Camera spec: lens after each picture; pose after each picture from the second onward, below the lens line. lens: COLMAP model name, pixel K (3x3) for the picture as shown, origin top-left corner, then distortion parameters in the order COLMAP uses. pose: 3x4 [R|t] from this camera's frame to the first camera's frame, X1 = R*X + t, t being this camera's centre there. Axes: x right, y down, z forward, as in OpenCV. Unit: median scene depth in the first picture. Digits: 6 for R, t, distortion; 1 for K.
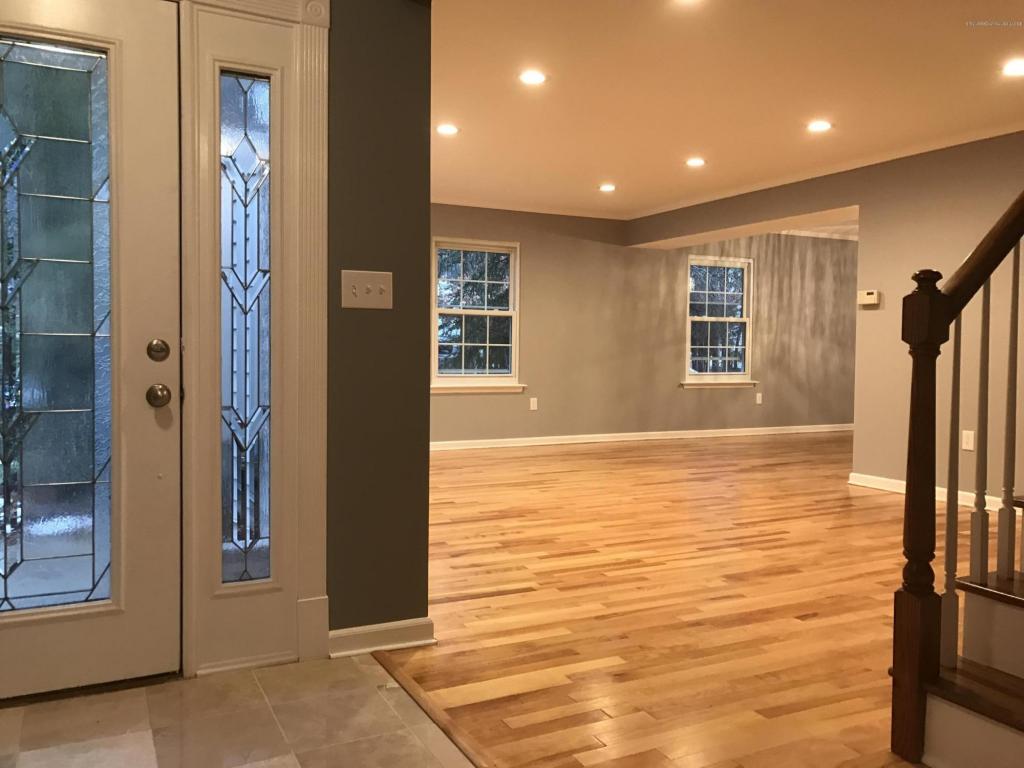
lens RADIAL K [[840.9, 0, 518.1], [0, 840.9, 374.6], [0, 0, 1]] dist [0.042321, -0.030544]
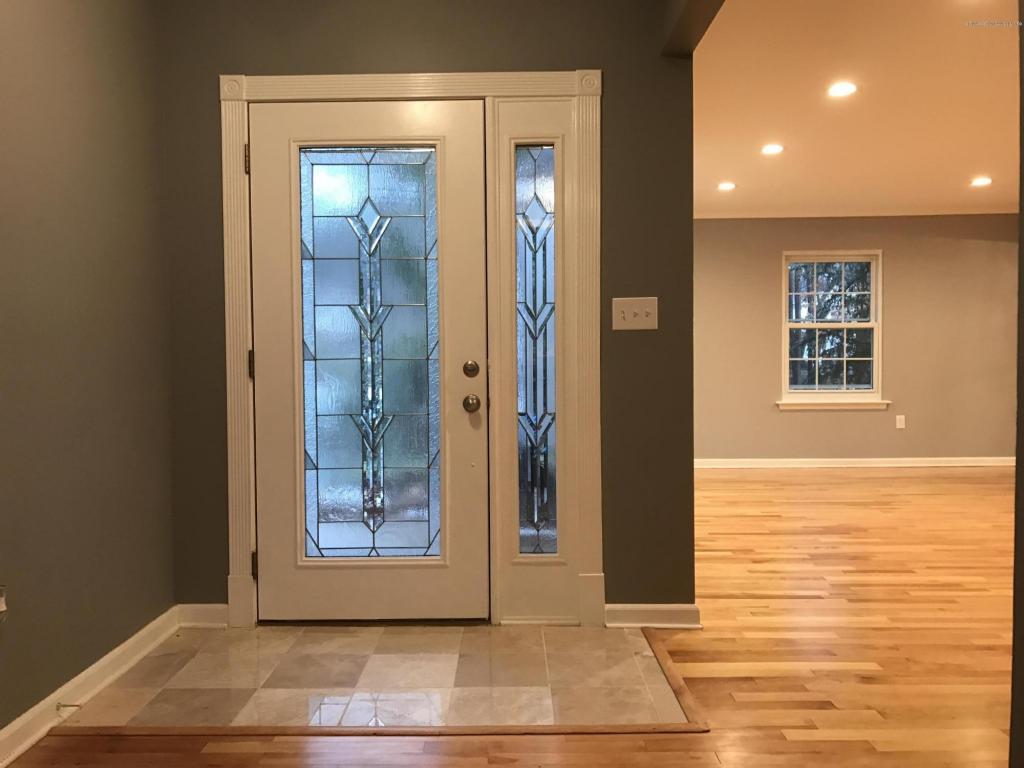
lens RADIAL K [[840.9, 0, 500.1], [0, 840.9, 390.7], [0, 0, 1]] dist [0.042321, -0.030544]
pose [[0.885668, -0.004910, -0.464293, 0.155119], [0.003420, 0.999986, -0.004051, 0.007522], [0.464306, 0.001999, 0.885673, -0.089458]]
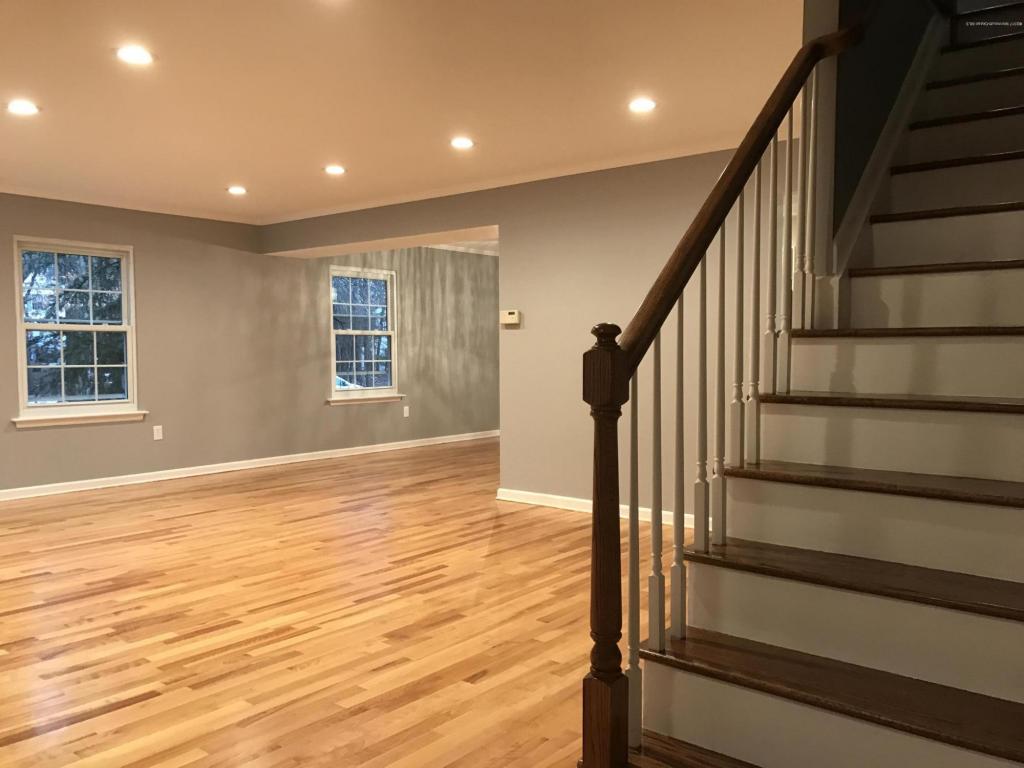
lens RADIAL K [[840.9, 0, 509.4], [0, 840.9, 388.2], [0, 0, 1]] dist [0.042321, -0.030544]
pose [[0.917202, -0.033830, 0.396985, 0.015164], [0.028380, 0.999405, 0.019596, -0.044694], [-0.397412, -0.006707, 0.917616, 0.126335]]
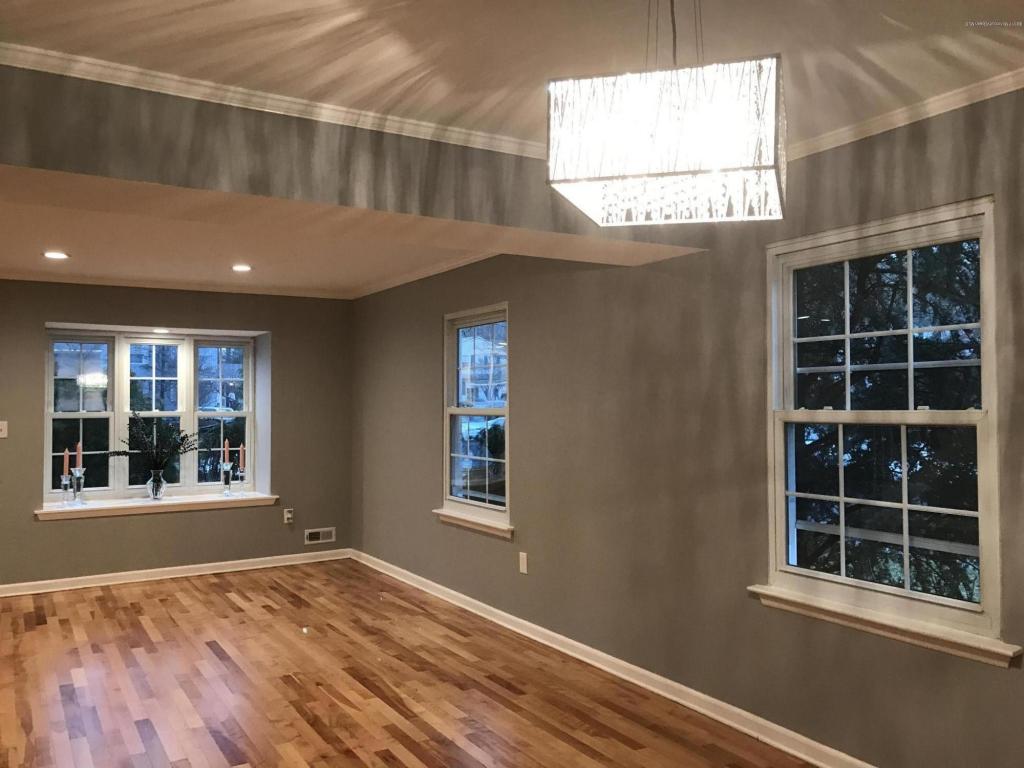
lens RADIAL K [[840.9, 0, 502.7], [0, 840.9, 386.0], [0, 0, 1]] dist [0.042321, -0.030544]
pose [[0.058693, -0.031540, -0.997778, 1.562032], [-0.027371, 0.999074, -0.033191, -0.177331], [0.997901, 0.029258, 0.057775, 2.377412]]
